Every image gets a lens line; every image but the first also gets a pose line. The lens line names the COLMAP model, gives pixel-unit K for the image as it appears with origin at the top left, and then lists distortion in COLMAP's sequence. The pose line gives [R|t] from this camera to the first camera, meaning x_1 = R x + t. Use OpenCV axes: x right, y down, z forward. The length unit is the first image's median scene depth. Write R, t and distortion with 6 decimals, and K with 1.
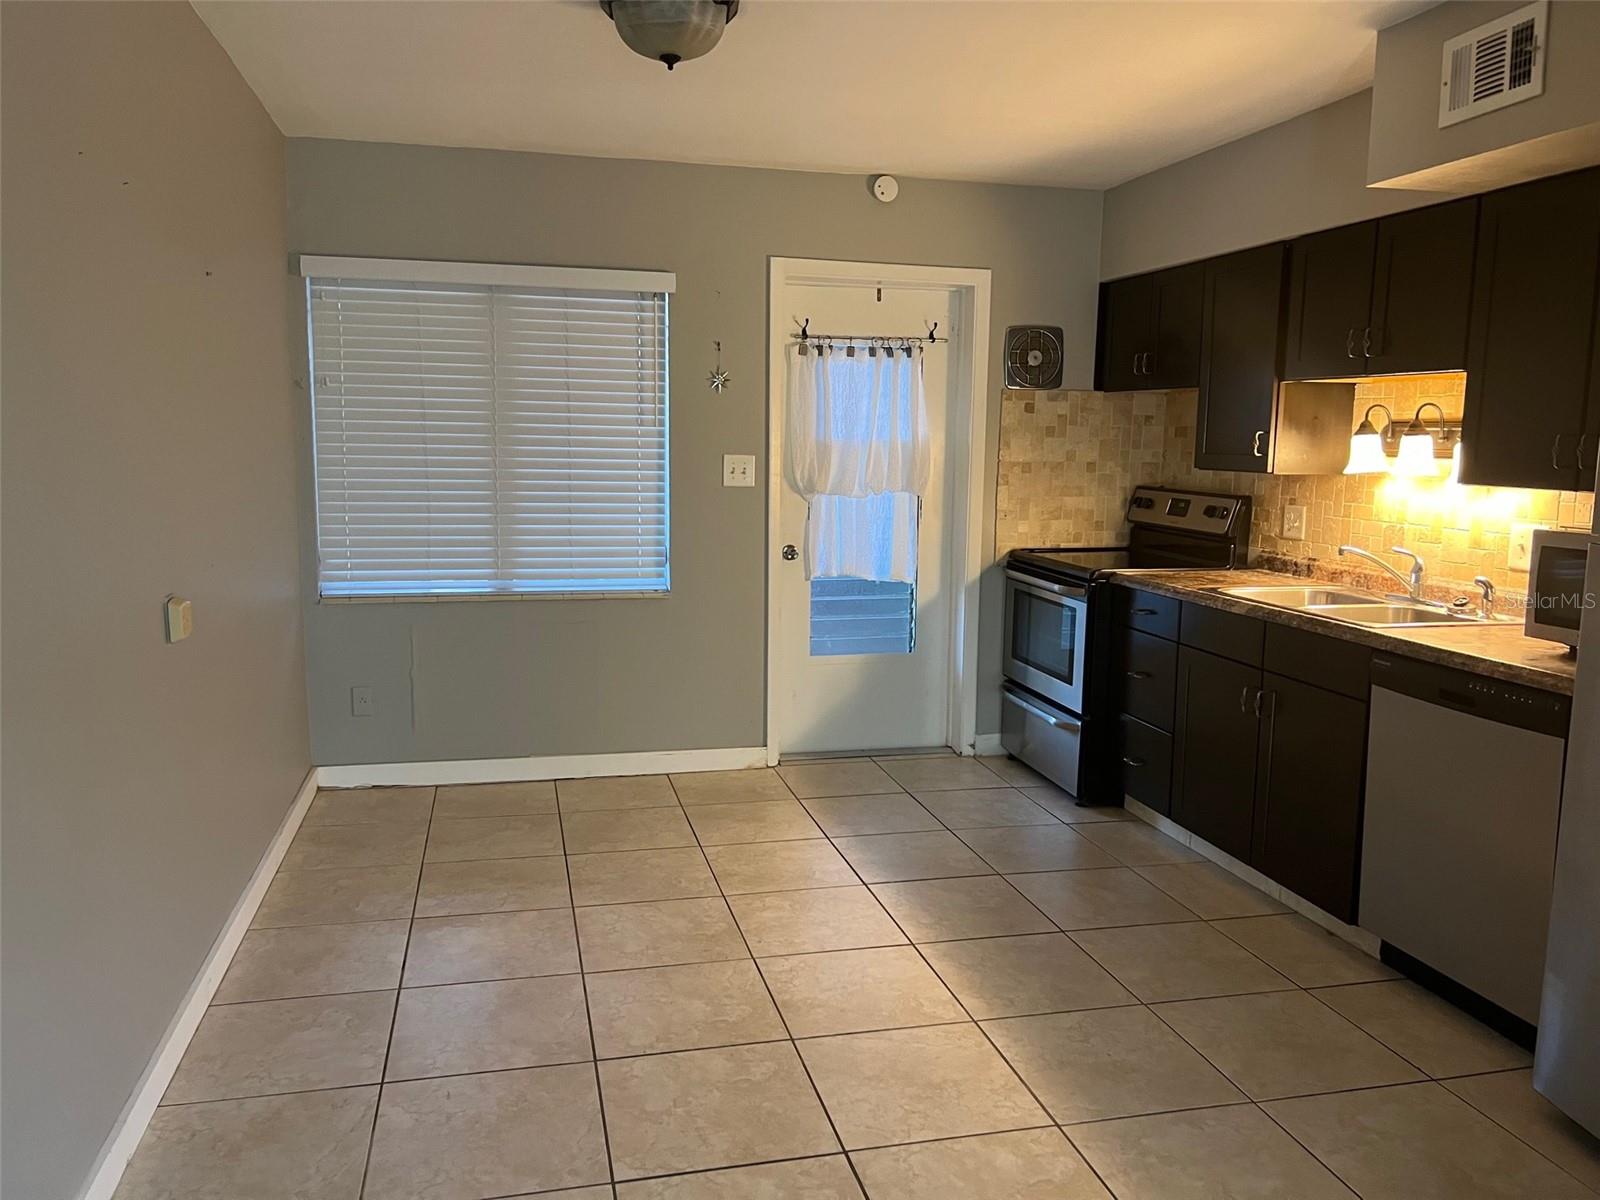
lens RADIAL K [[1207.4, 0, 786.7], [0, 1207.4, 599.5], [0, 0, 1]] dist [0.048955, -0.060448]
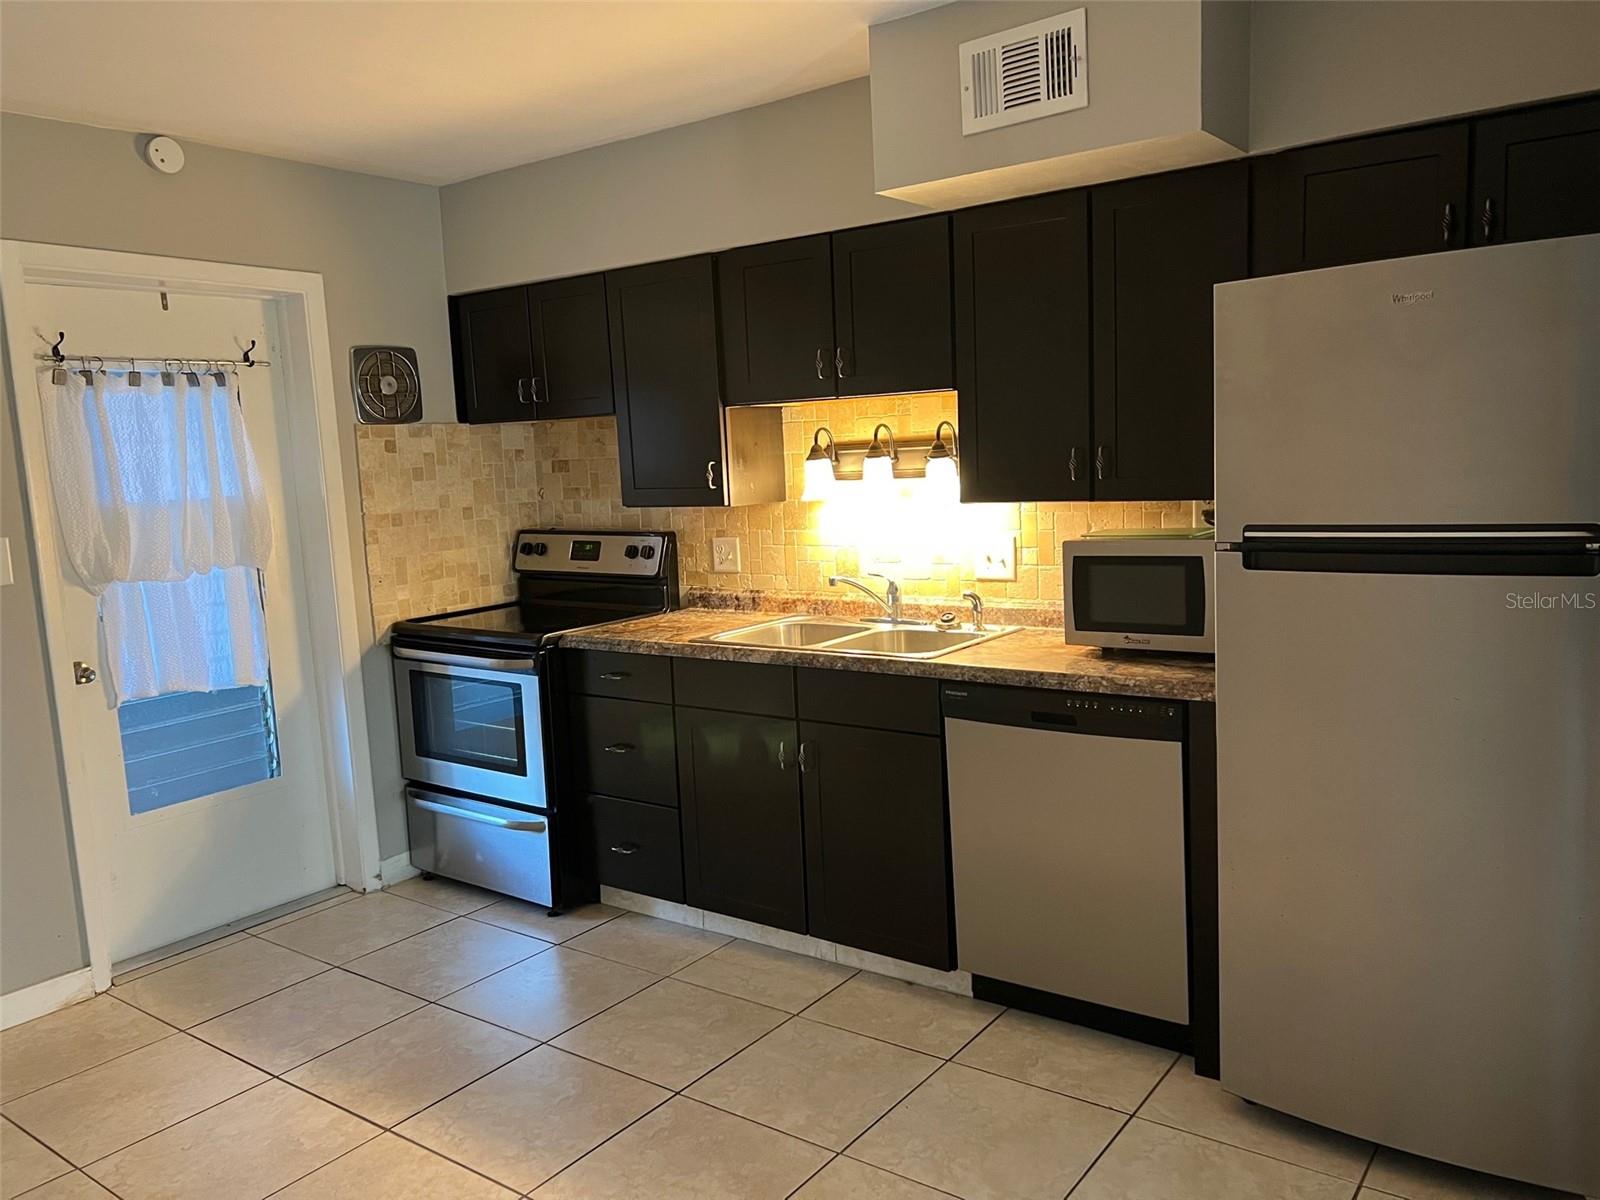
lens RADIAL K [[1207.4, 0, 811.5], [0, 1207.4, 599.9], [0, 0, 1]] dist [0.048955, -0.060448]
pose [[0.757388, -0.128828, 0.640130, -0.134015], [0.145074, 0.989041, 0.027399, -0.043419], [-0.636645, 0.072115, 0.767778, 0.232498]]
